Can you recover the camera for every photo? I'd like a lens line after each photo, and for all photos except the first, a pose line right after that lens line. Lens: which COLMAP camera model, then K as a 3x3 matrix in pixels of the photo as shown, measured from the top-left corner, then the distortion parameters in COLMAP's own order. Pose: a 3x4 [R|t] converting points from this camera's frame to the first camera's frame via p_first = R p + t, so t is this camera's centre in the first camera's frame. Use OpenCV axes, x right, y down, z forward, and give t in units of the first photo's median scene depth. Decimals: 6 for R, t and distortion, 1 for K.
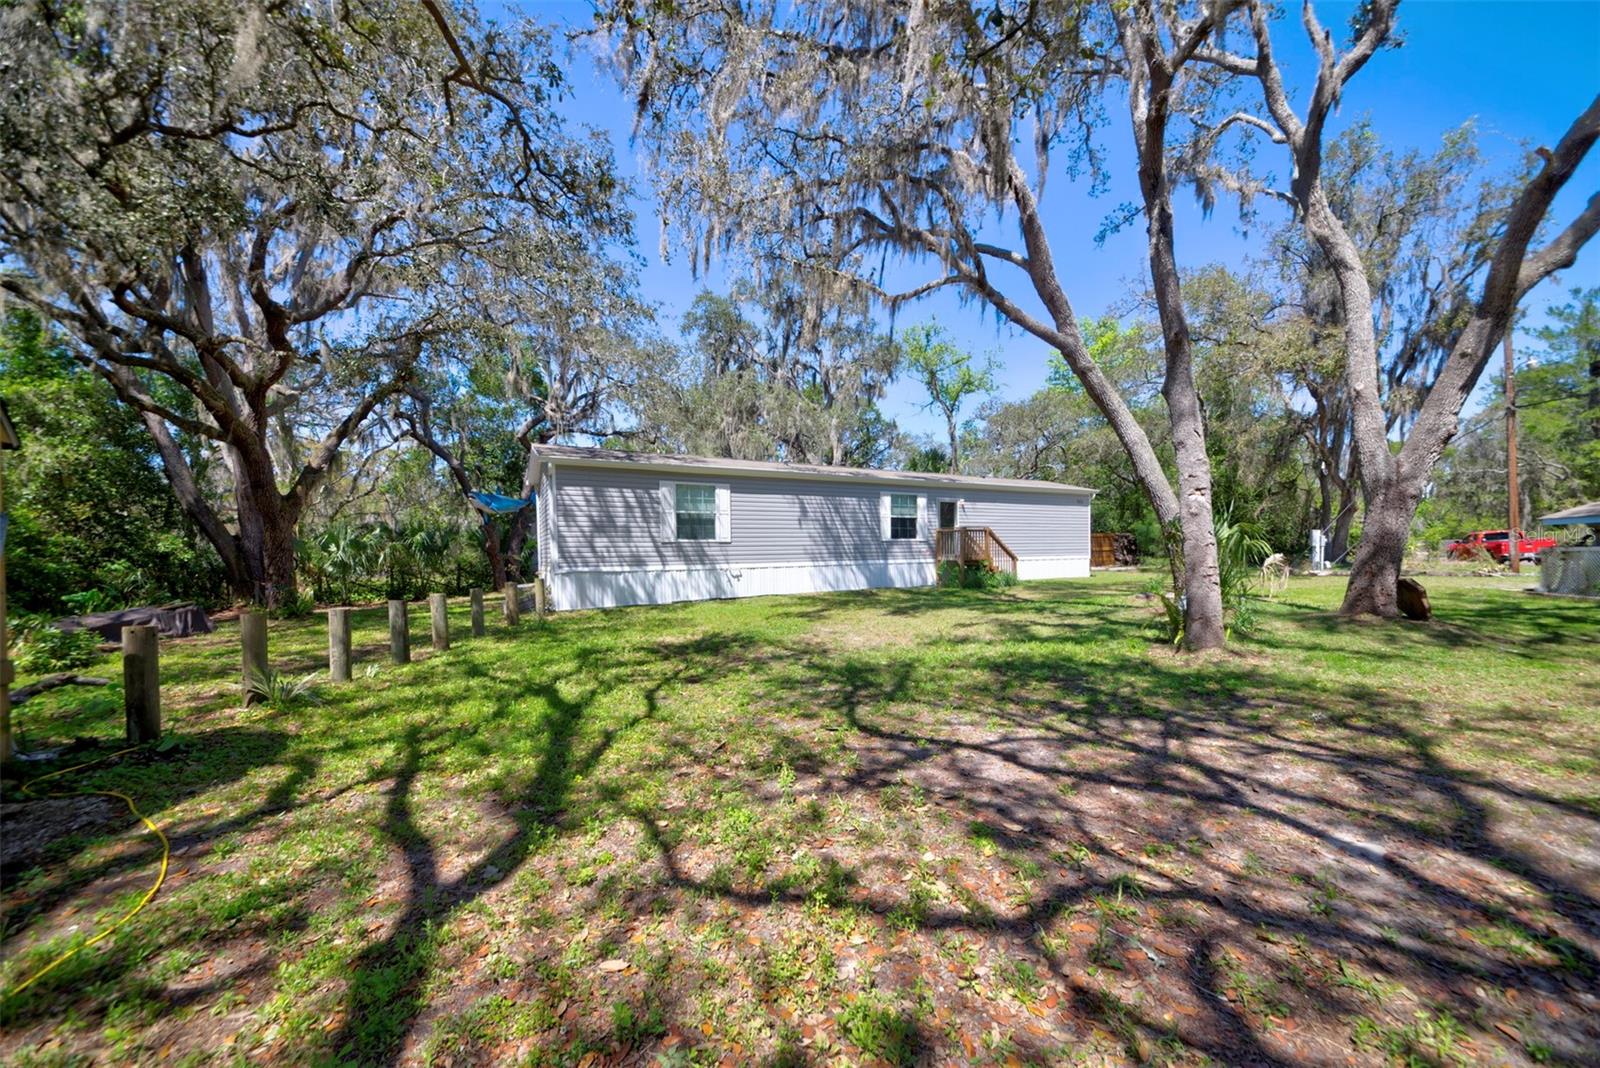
lens RADIAL K [[552.5, 0, 801.3], [0, 552.5, 571.4], [0, 0, 1]] dist [0.012770, -0.009593]
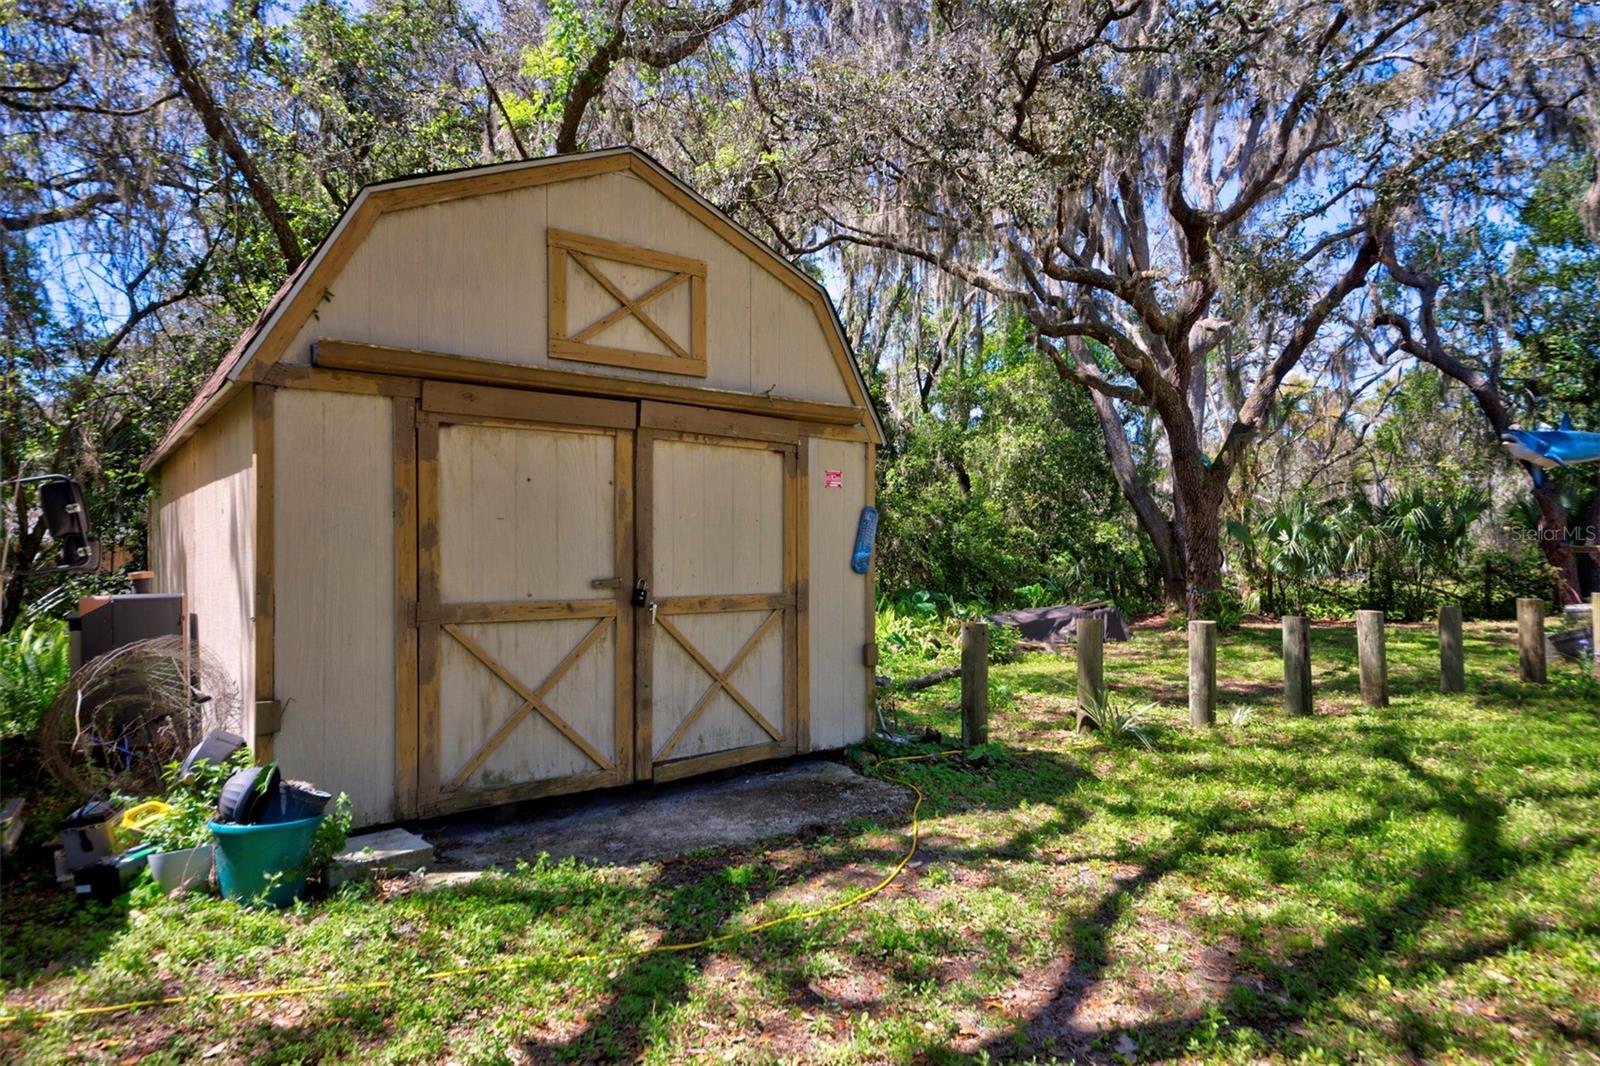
lens RADIAL K [[932.0, 0, 799.2], [0, 932.0, 583.9], [0, 0, 1]] dist [0.000003, -0.000500]
pose [[0.358291, 0.035983, -0.932916, 0.076793], [-0.025596, 0.999260, 0.028712, -0.002358], [0.933259, 0.013591, 0.358947, 0.068881]]
